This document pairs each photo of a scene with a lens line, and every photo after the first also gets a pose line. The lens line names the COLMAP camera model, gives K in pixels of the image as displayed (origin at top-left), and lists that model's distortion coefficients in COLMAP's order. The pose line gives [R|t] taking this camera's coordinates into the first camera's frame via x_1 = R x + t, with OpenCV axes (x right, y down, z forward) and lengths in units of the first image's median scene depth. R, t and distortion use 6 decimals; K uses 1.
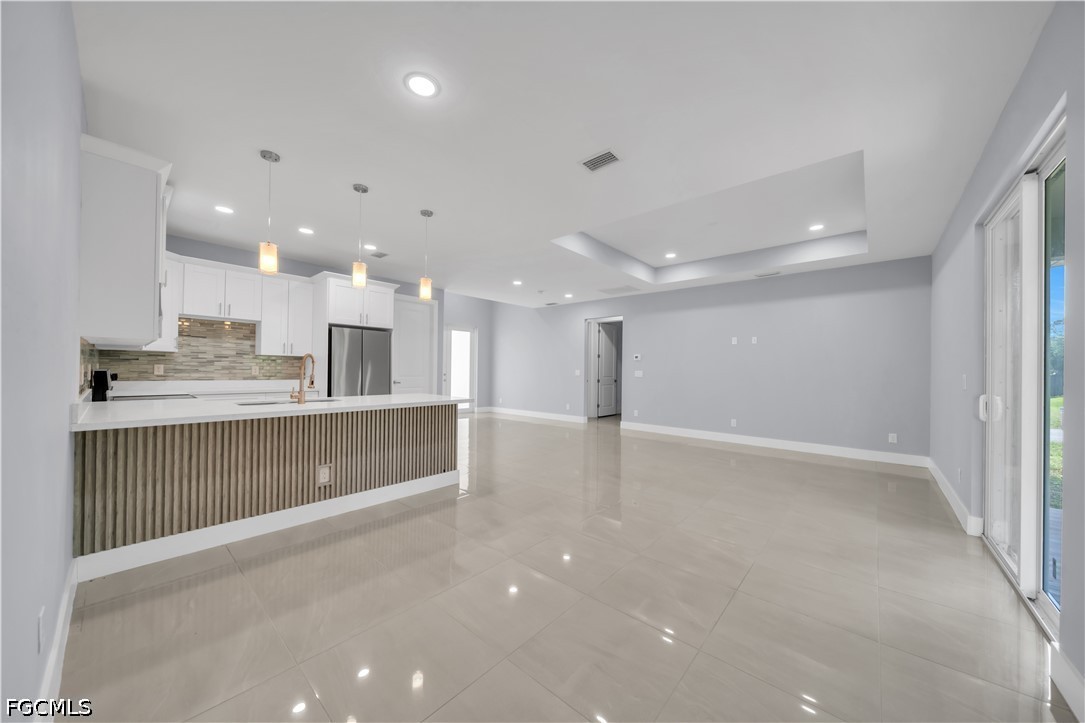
lens RADIAL K [[374.5, 0, 545.5], [0, 374.5, 368.8], [0, 0, 1]] dist [-0.000536, -0.000231]
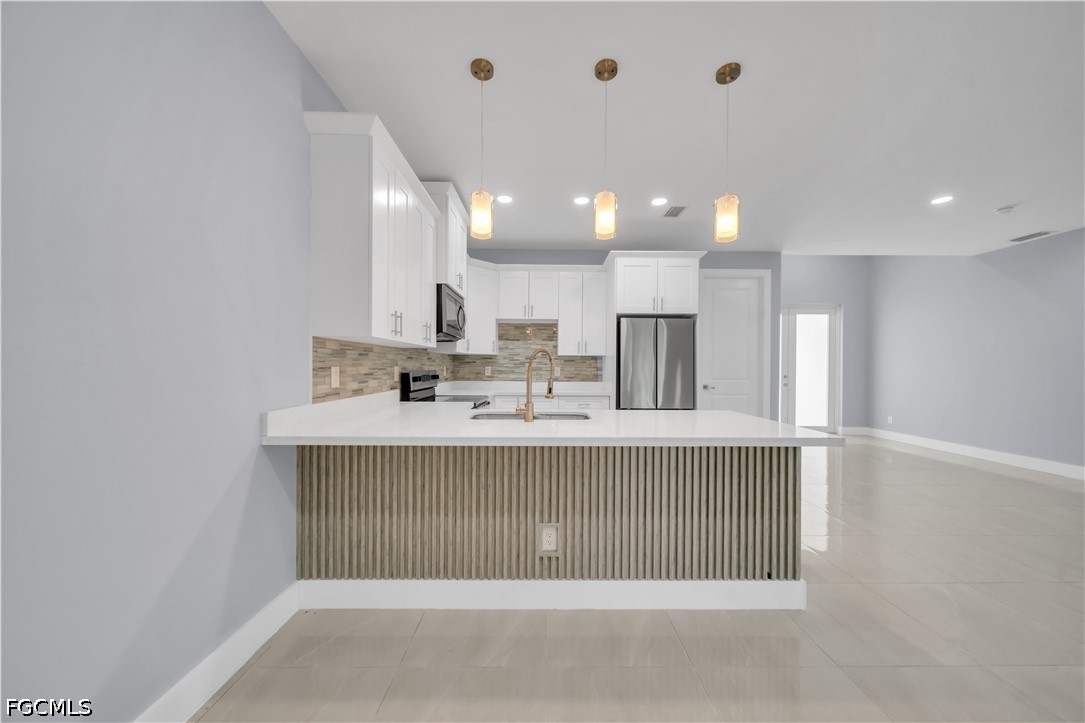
lens RADIAL K [[374.5, 0, 545.5], [0, 374.5, 368.8], [0, 0, 1]] dist [-0.000536, -0.000231]
pose [[0.664177, -0.005644, -0.747554, -0.078390], [0.005012, 0.999983, -0.003097, -0.000186], [0.747558, -0.001690, 0.664194, 0.370729]]
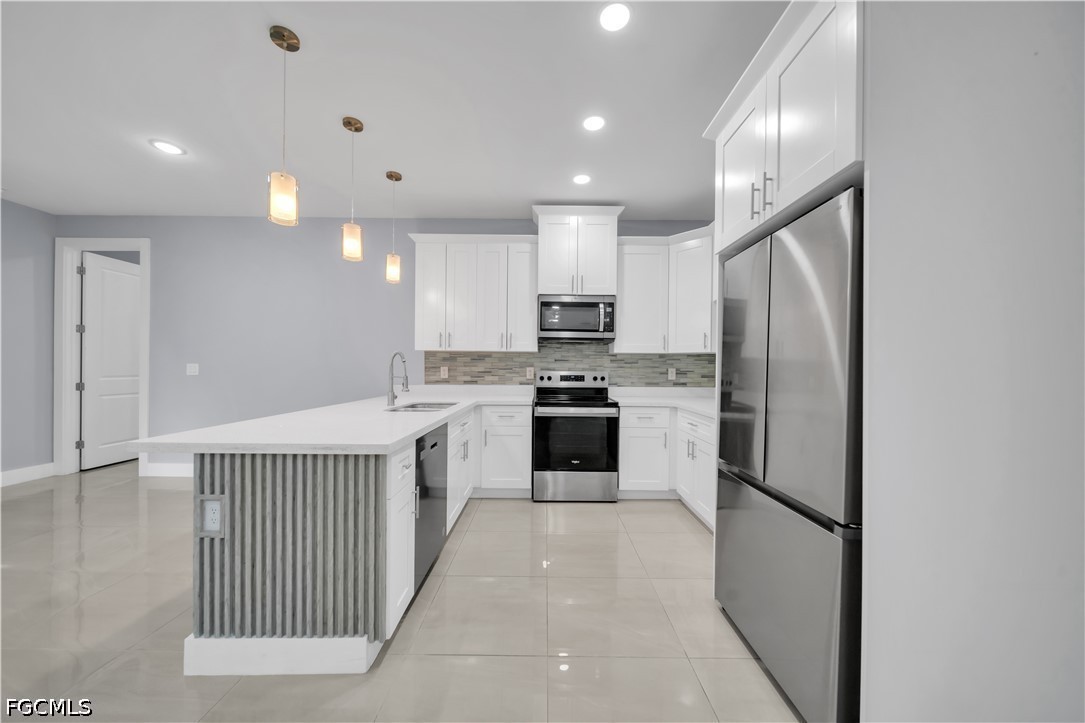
lens RADIAL K [[374.5, 0, 545.5], [0, 374.5, 368.8], [0, 0, 1]] dist [-0.000536, -0.000231]
pose [[-0.750442, -0.018368, -0.660681, -0.210790], [-0.019171, 0.999798, -0.006020, -0.000066], [0.660659, 0.008149, -0.750642, 1.274184]]
